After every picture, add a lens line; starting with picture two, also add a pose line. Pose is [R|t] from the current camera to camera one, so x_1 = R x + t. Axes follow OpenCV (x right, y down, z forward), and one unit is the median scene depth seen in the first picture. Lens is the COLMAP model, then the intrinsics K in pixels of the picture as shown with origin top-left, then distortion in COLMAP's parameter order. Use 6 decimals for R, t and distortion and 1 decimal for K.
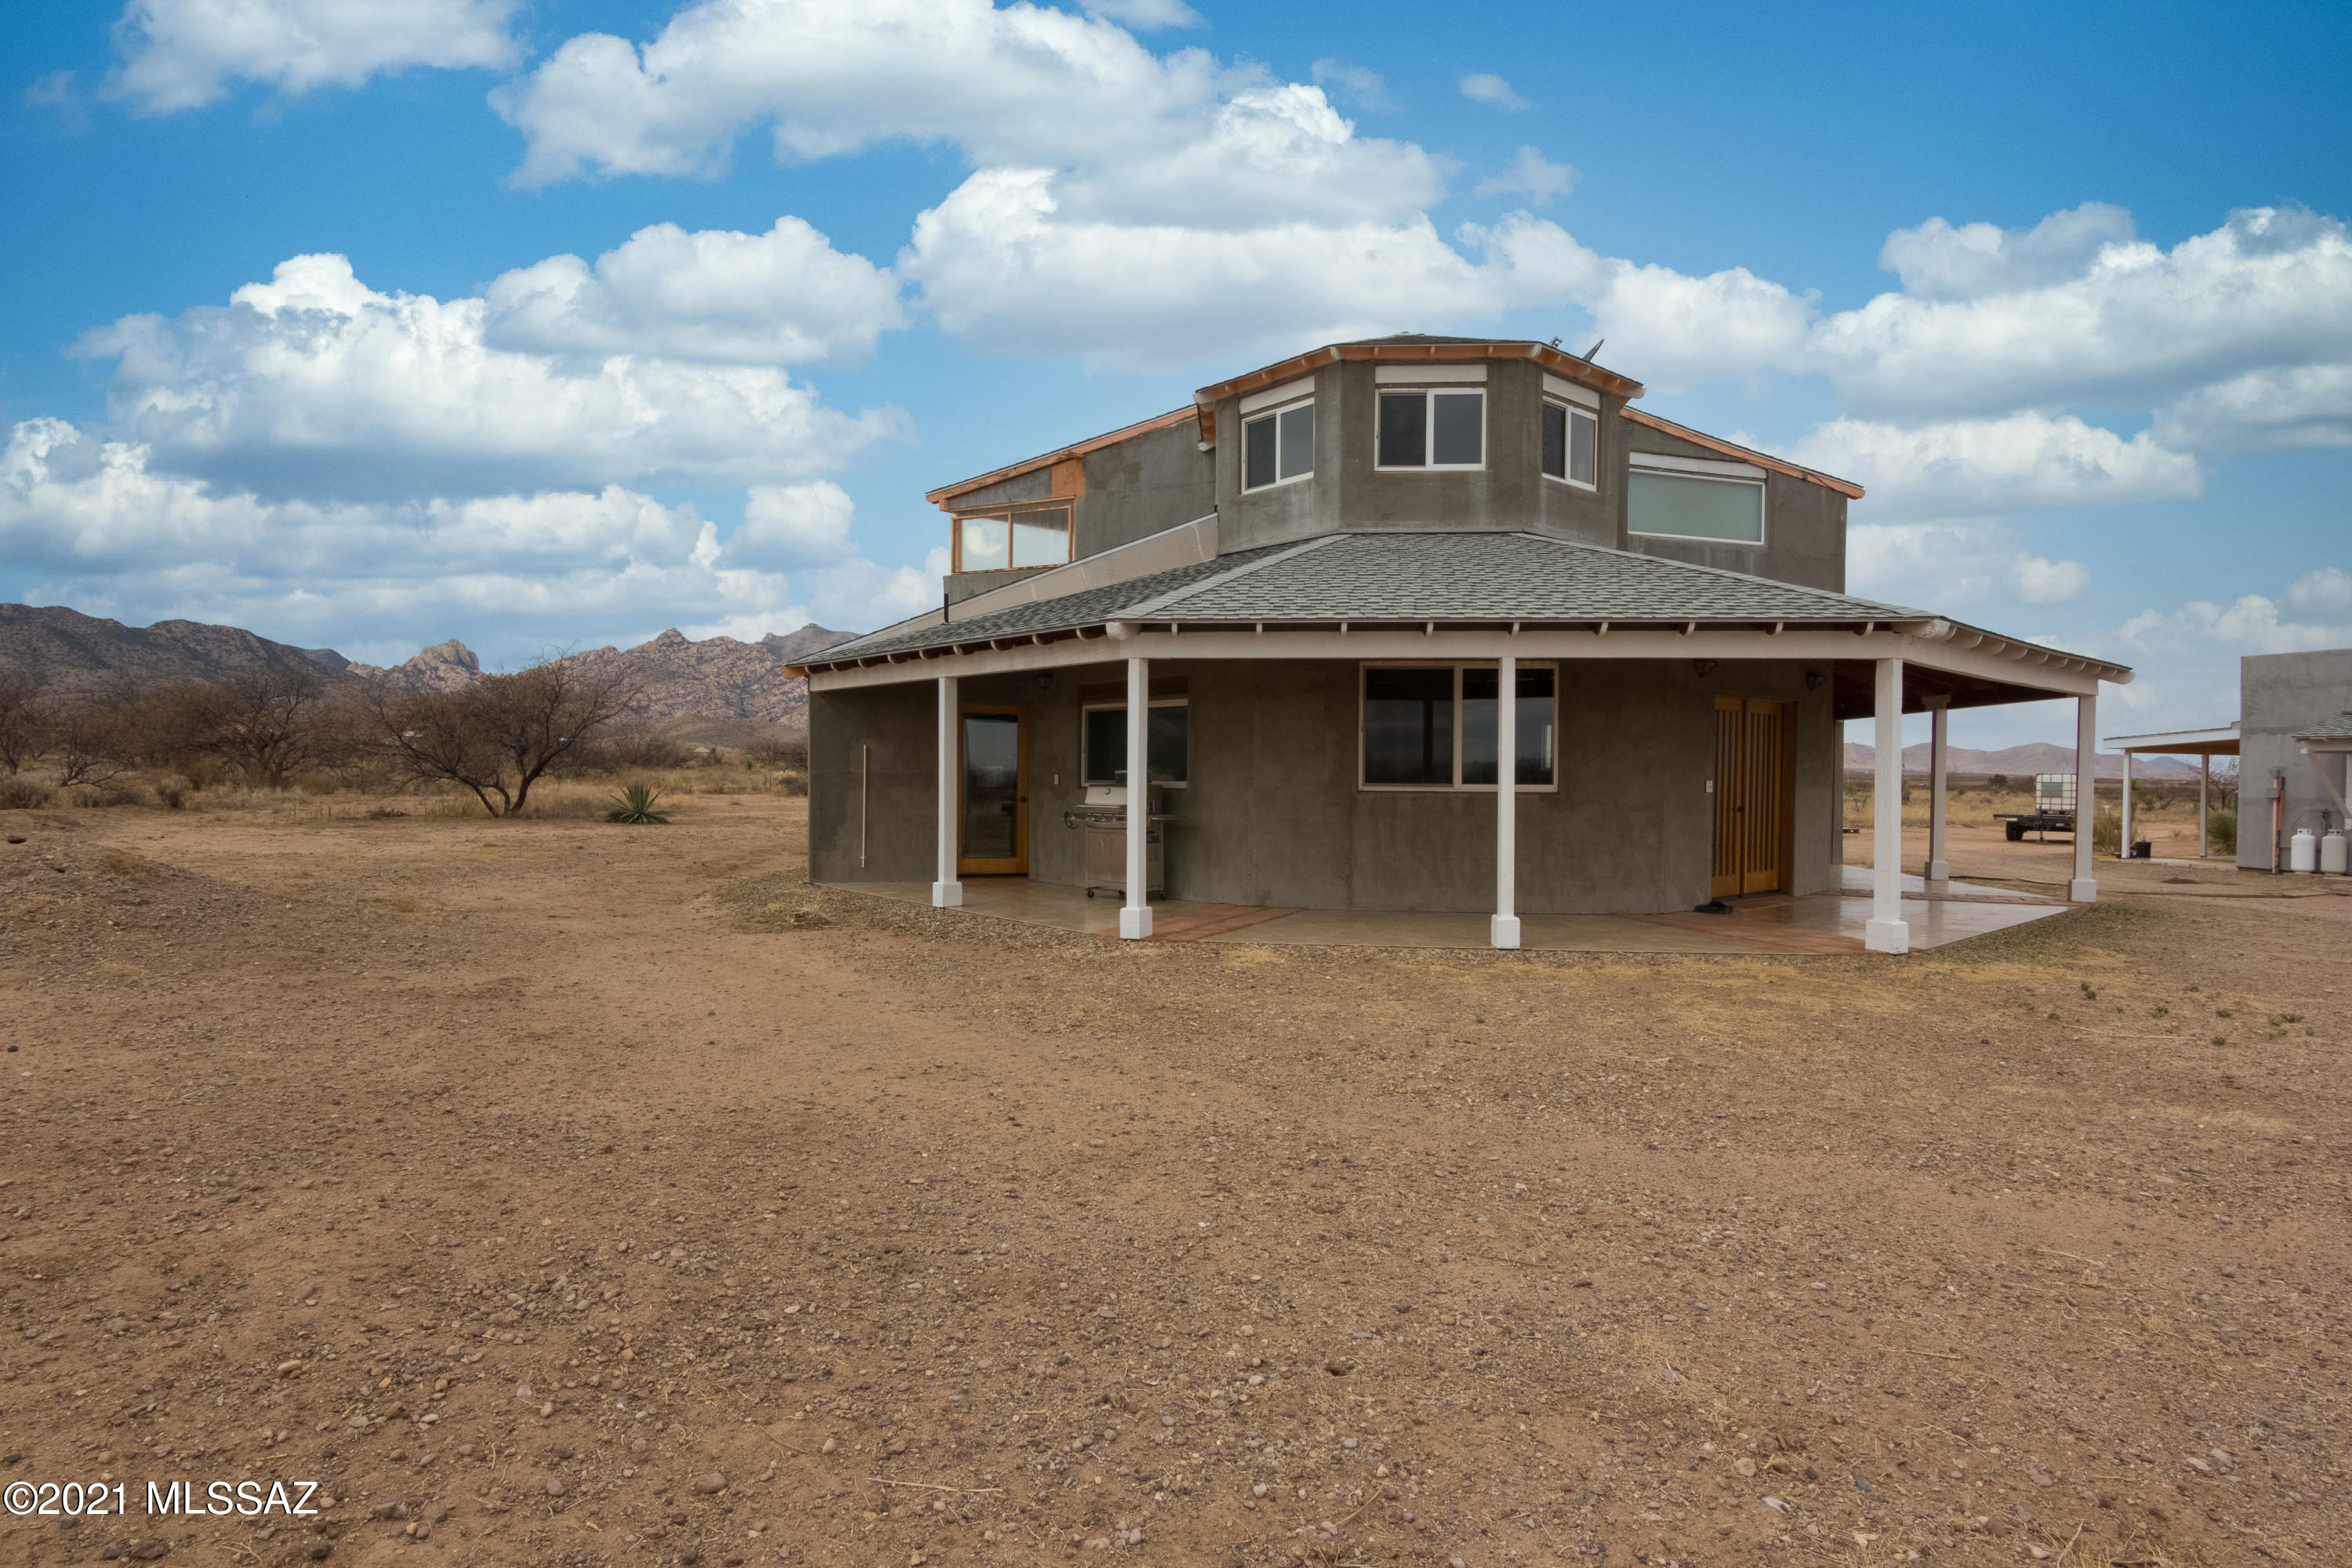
lens RADIAL K [[1231.4, 0, 1180.1], [0, 1231.4, 796.0], [0, 0, 1]] dist [-0.022413, 0.003256]
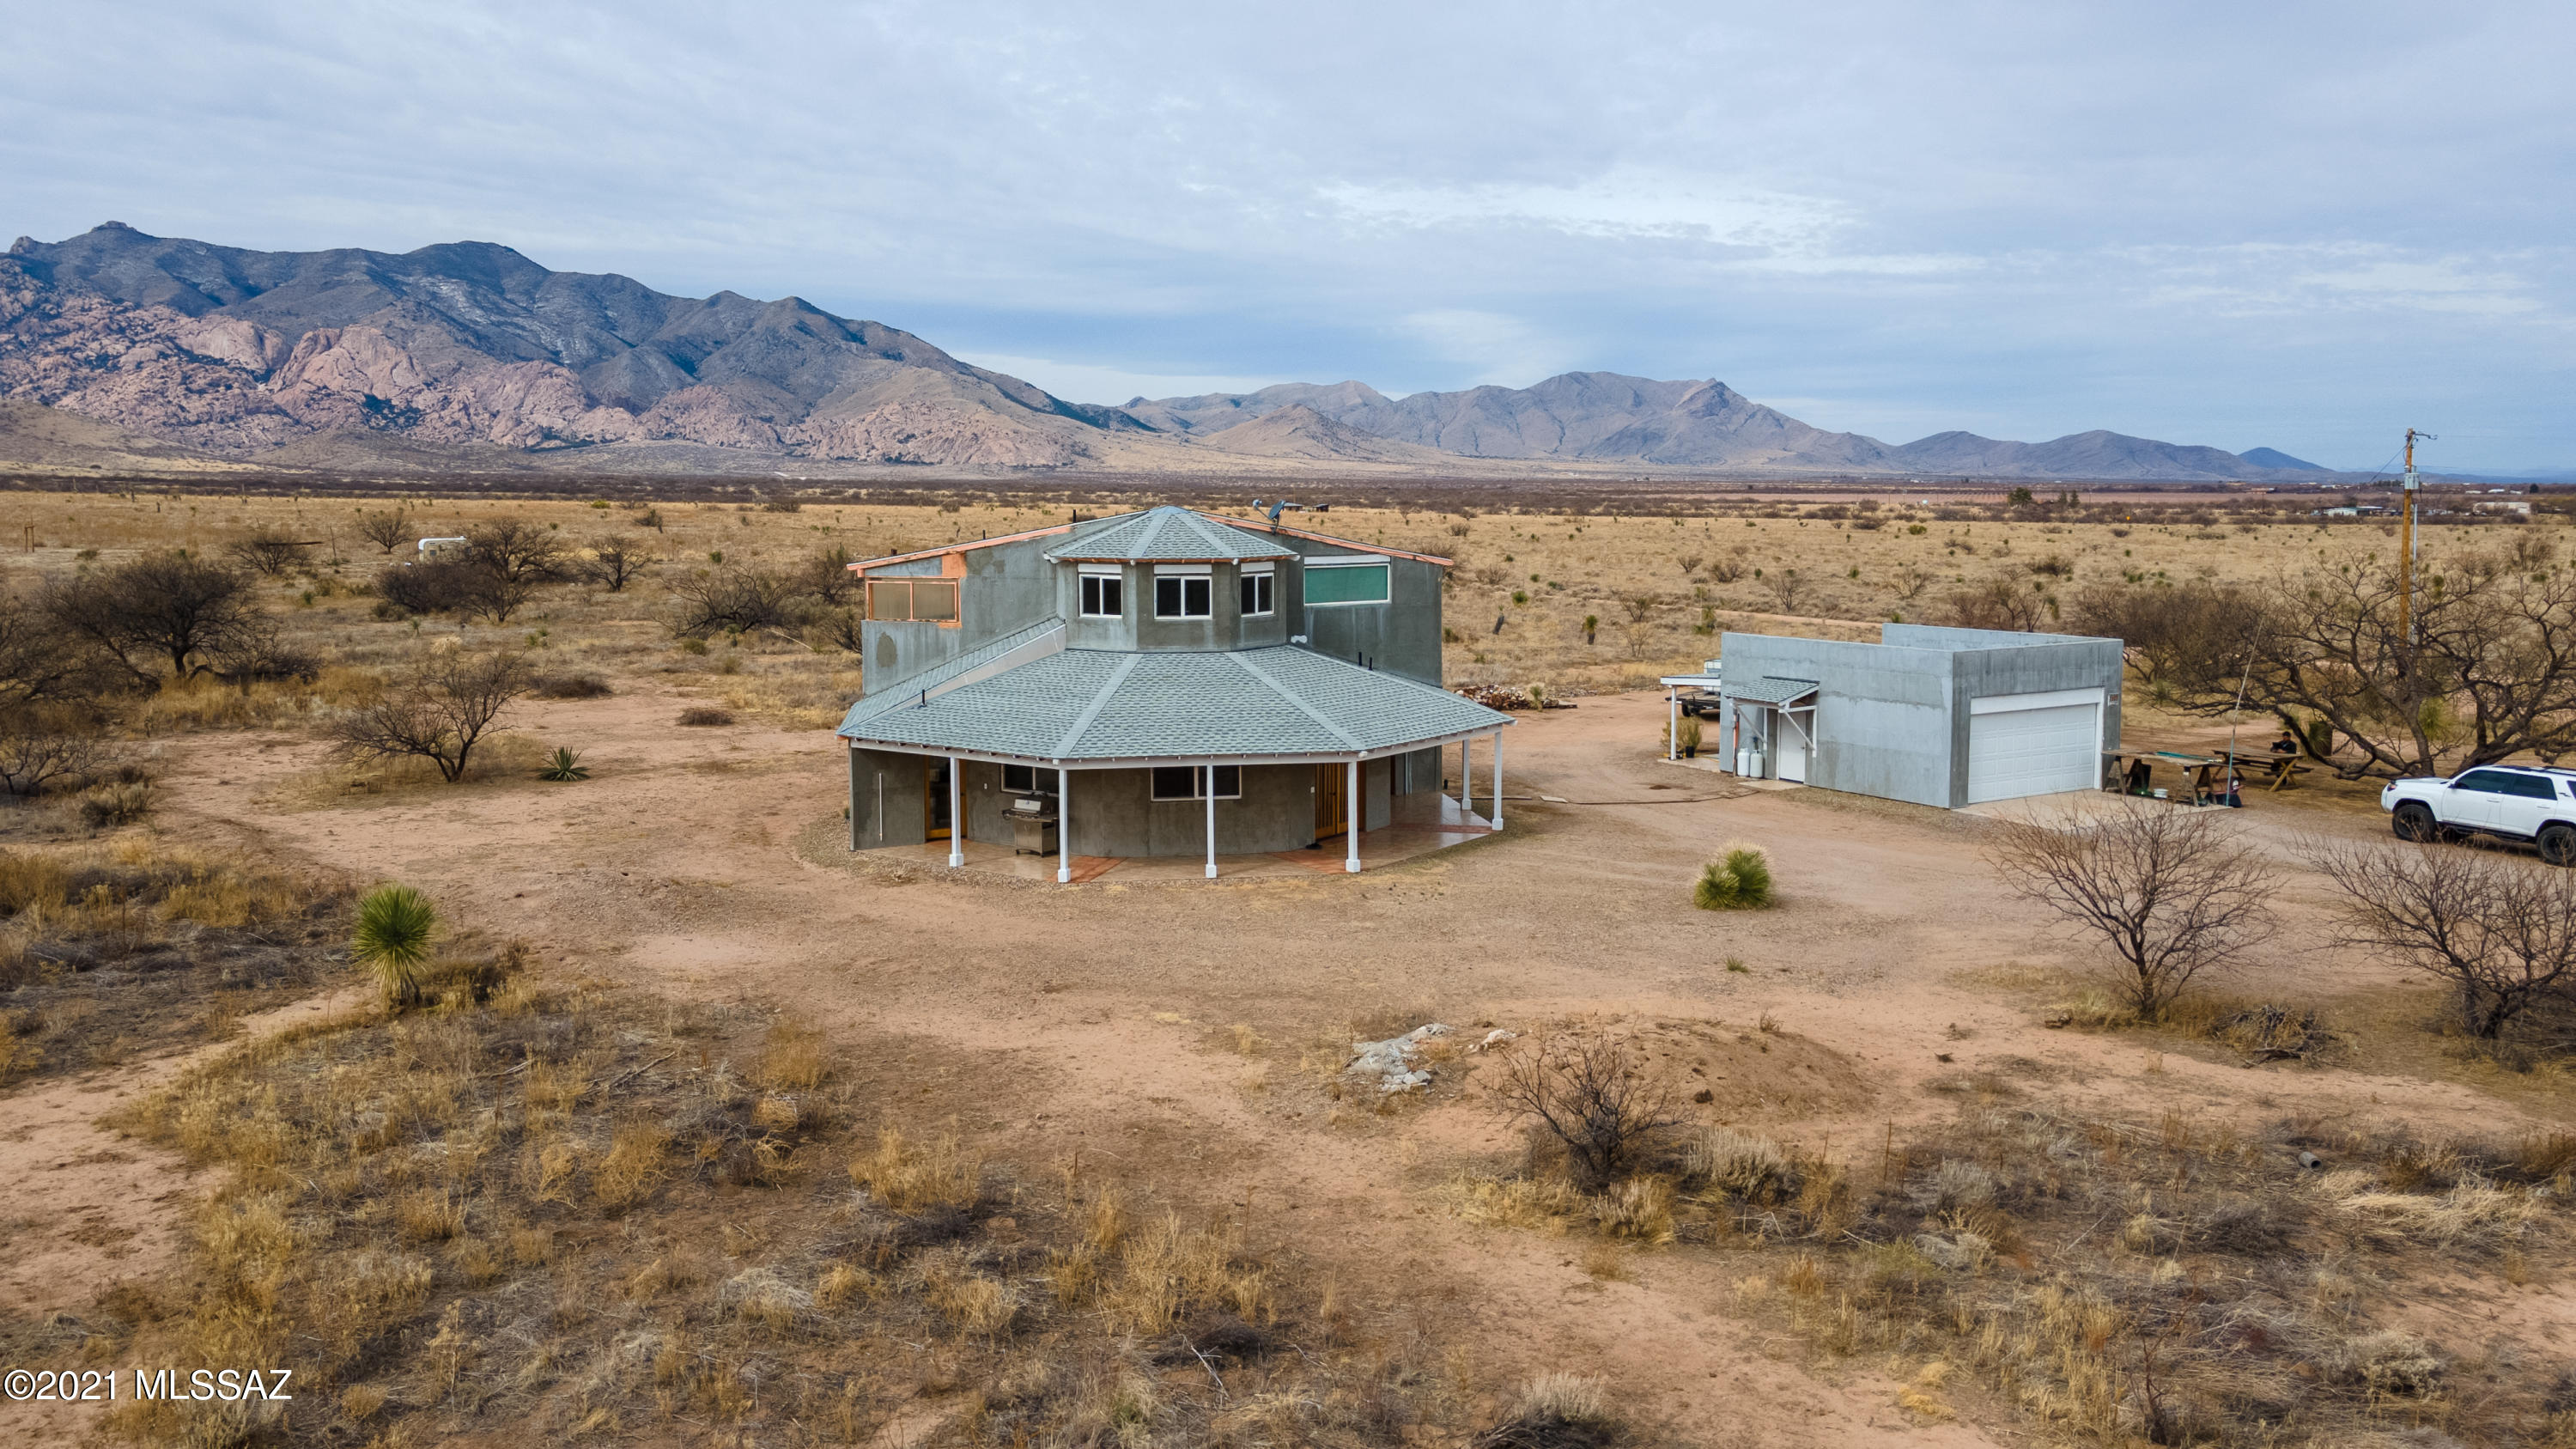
lens RADIAL K [[1984.6, 0, 1318.3], [0, 1984.6, 654.2], [0, 0, 1]] dist [0.013431, 0.056302]
pose [[0.970387, -0.028476, 0.239873, -0.332055], [0.012903, 0.997720, 0.066241, -0.410065], [-0.241212, -0.061185, 0.968542, -2.028859]]
